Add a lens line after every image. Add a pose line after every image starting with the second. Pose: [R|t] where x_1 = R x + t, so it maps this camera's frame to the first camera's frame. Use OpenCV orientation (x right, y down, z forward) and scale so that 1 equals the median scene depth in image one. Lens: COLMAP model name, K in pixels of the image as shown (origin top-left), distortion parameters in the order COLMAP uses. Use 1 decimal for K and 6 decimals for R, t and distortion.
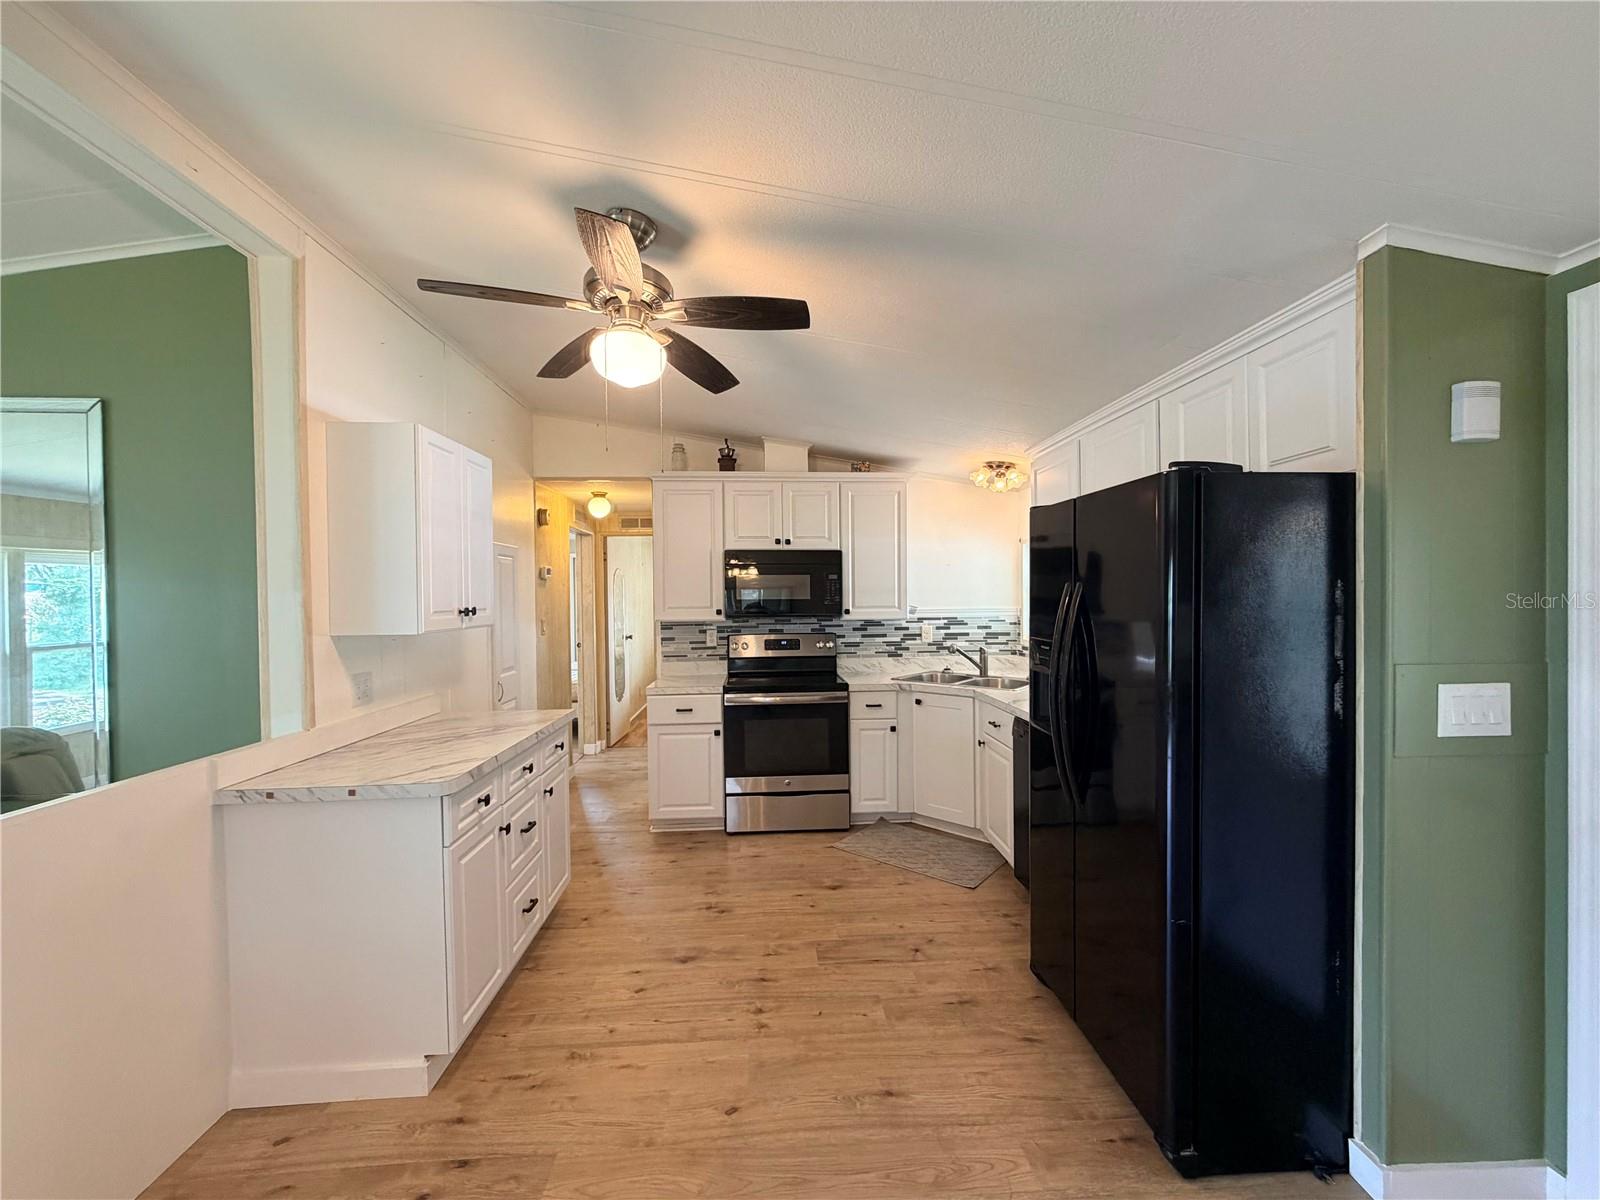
lens RADIAL K [[636.5, 0, 795.9], [0, 636.5, 601.9], [0, 0, 1]] dist [0.001257, -0.000214]
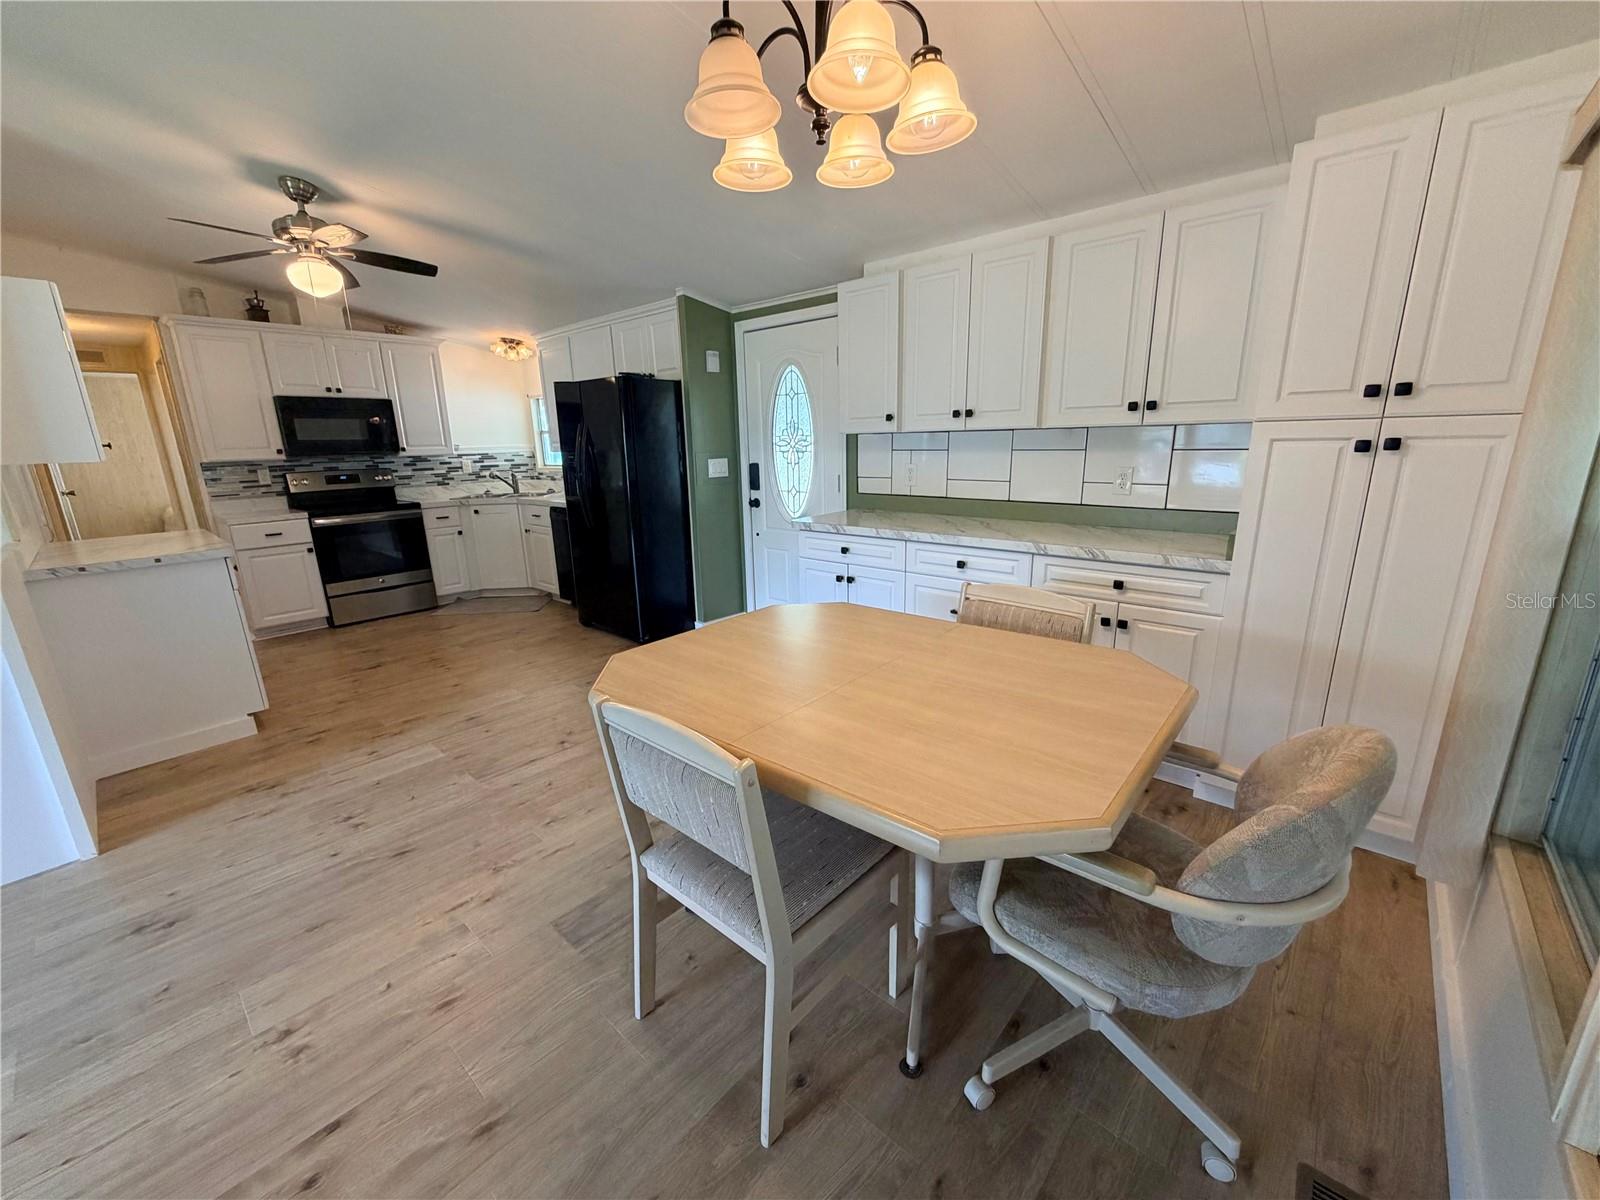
lens RADIAL K [[636.5, 0, 795.9], [0, 636.5, 601.9], [0, 0, 1]] dist [0.001257, -0.000214]
pose [[0.710255, -0.181210, 0.680221, -0.302681], [0.023075, 0.971773, 0.234785, 0.032532], [-0.703566, -0.151061, 0.694389, -0.525742]]
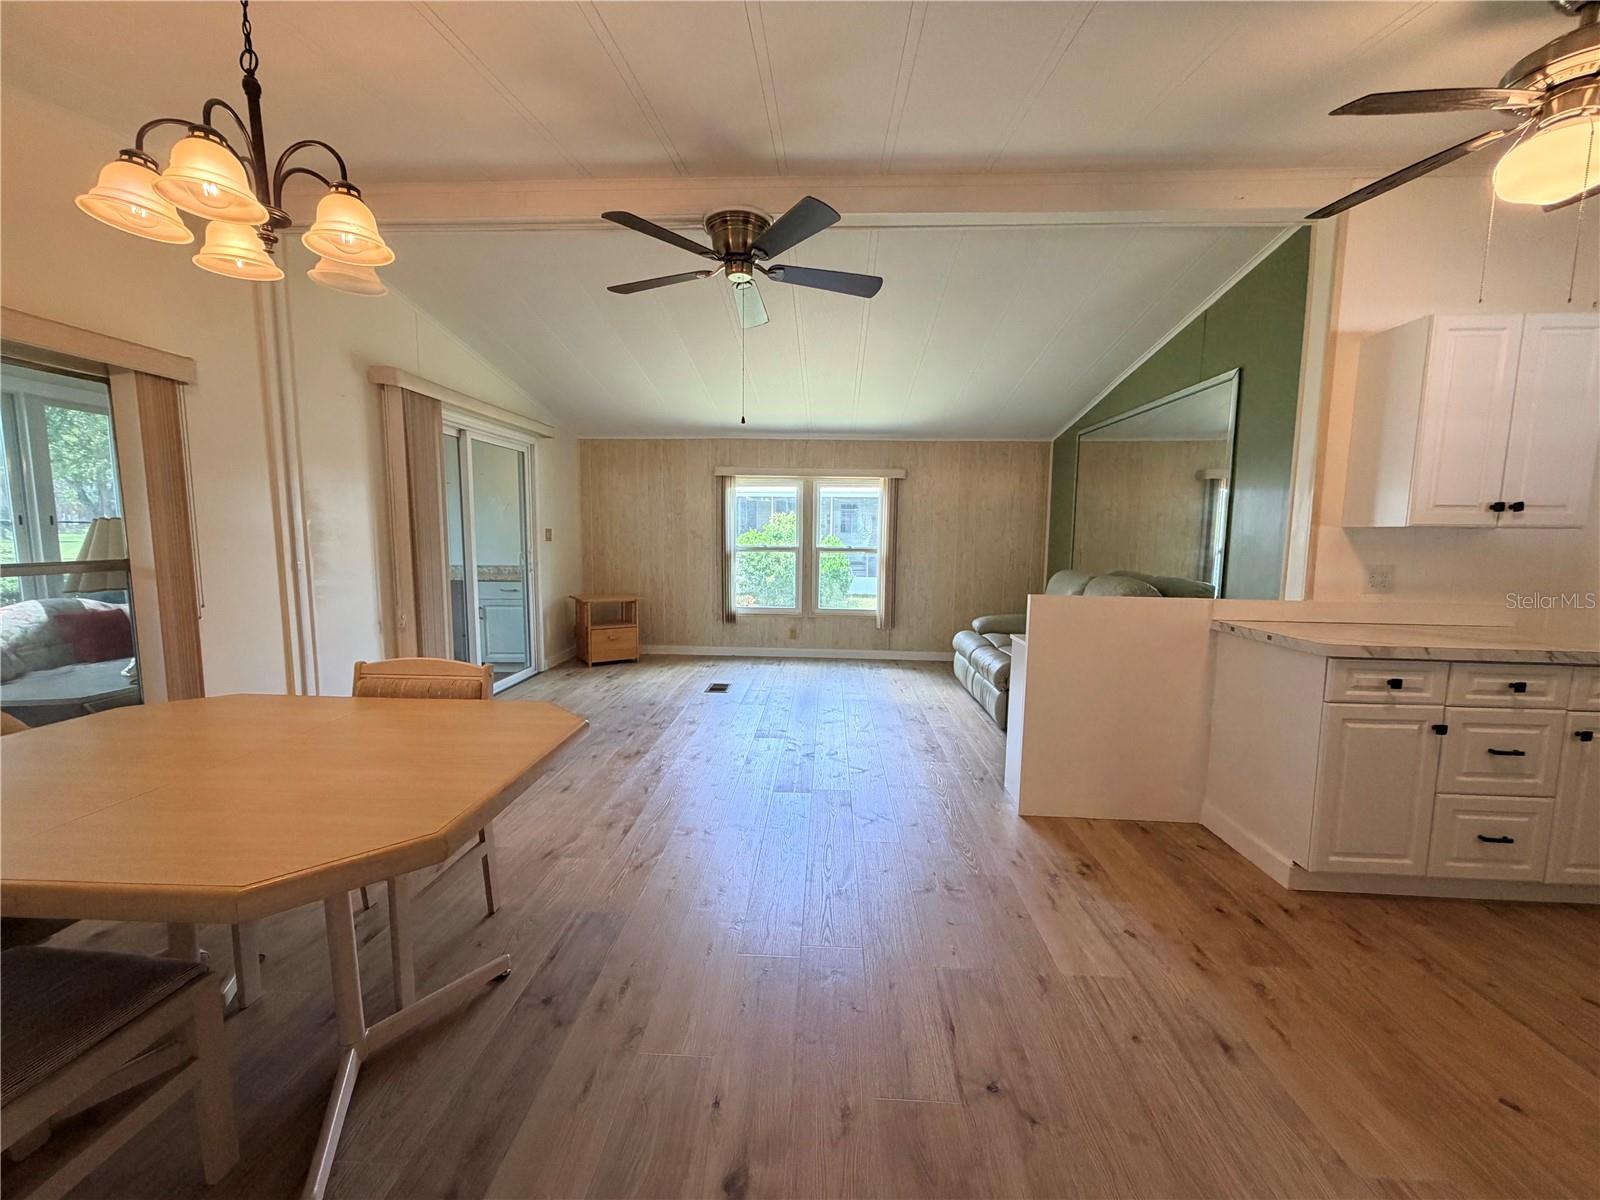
lens RADIAL K [[636.5, 0, 795.9], [0, 636.5, 601.9], [0, 0, 1]] dist [0.001257, -0.000214]
pose [[-0.110243, 0.118839, -0.986774, 0.321818], [-0.019619, 0.992372, 0.121705, 0.038151], [0.993711, 0.032777, -0.107071, 0.073147]]
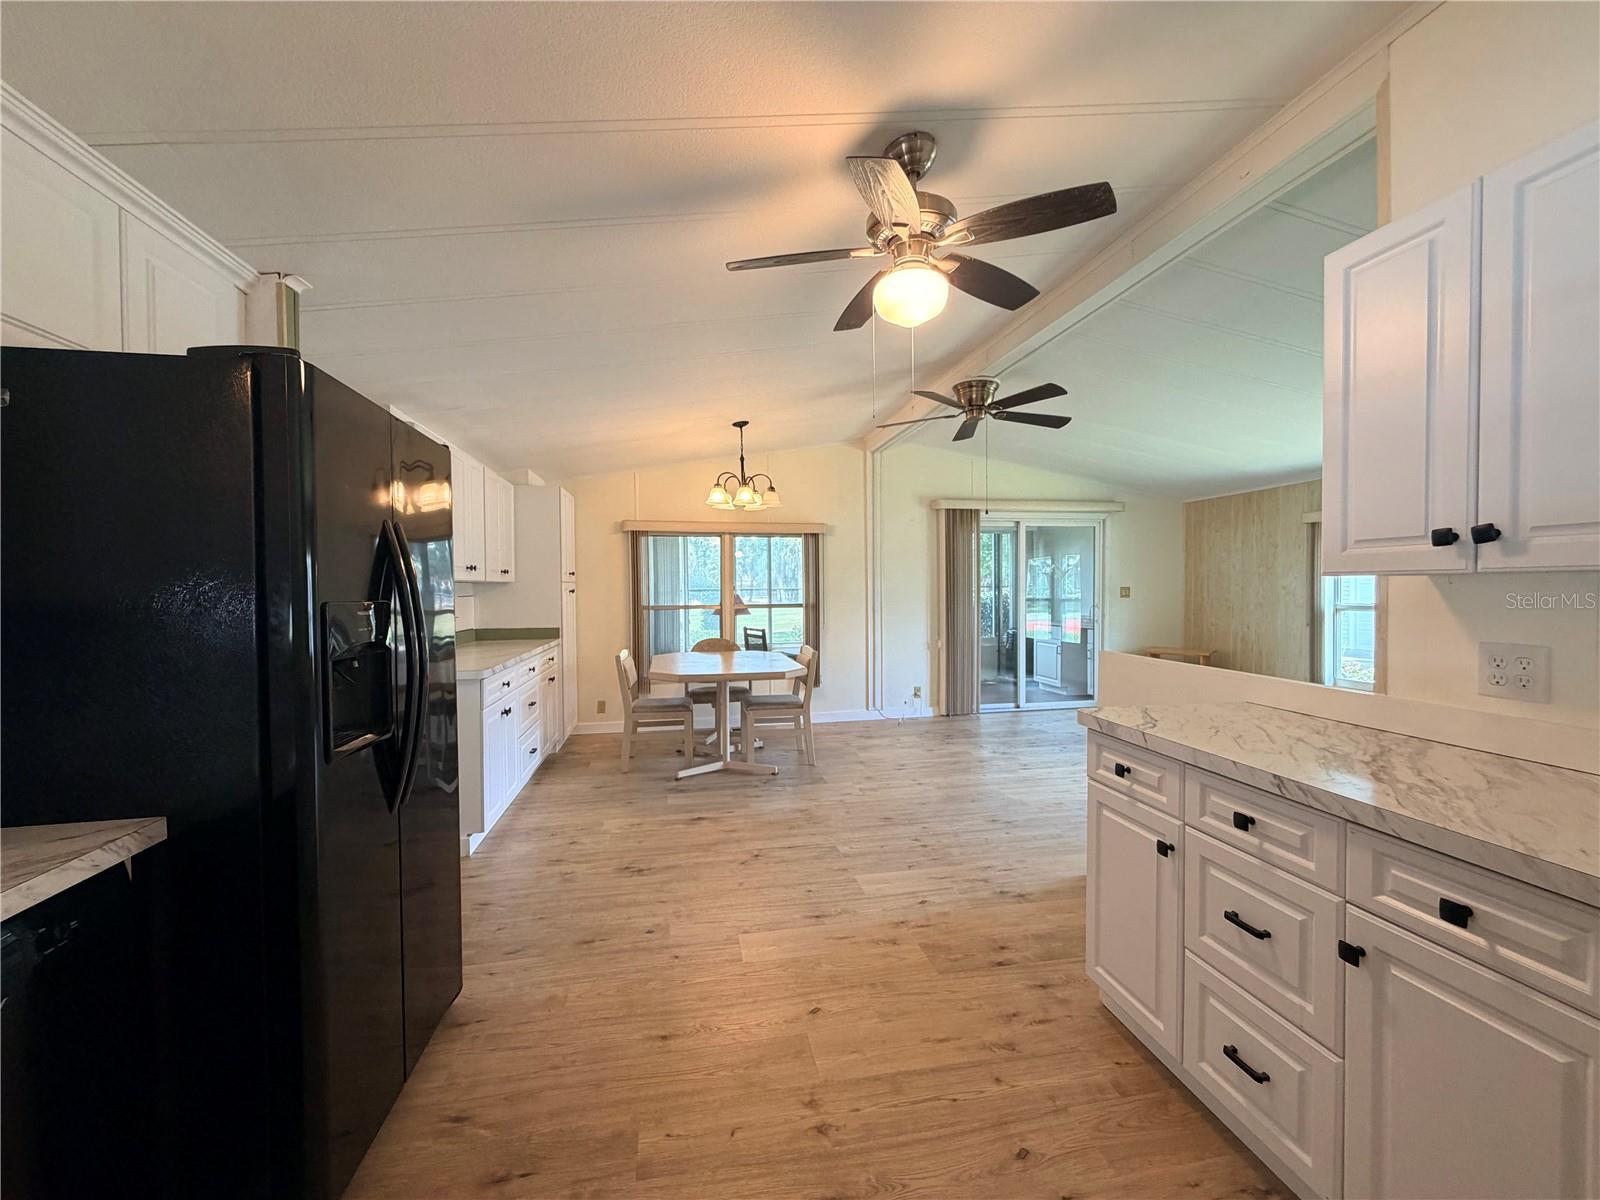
lens RADIAL K [[636.5, 0, 795.9], [0, 636.5, 601.9], [0, 0, 1]] dist [0.001257, -0.000214]
pose [[-0.991466, 0.022583, -0.128398, 0.025203], [0.018312, 0.999242, 0.034346, 0.025744], [0.129076, 0.031701, -0.991128, 0.919924]]
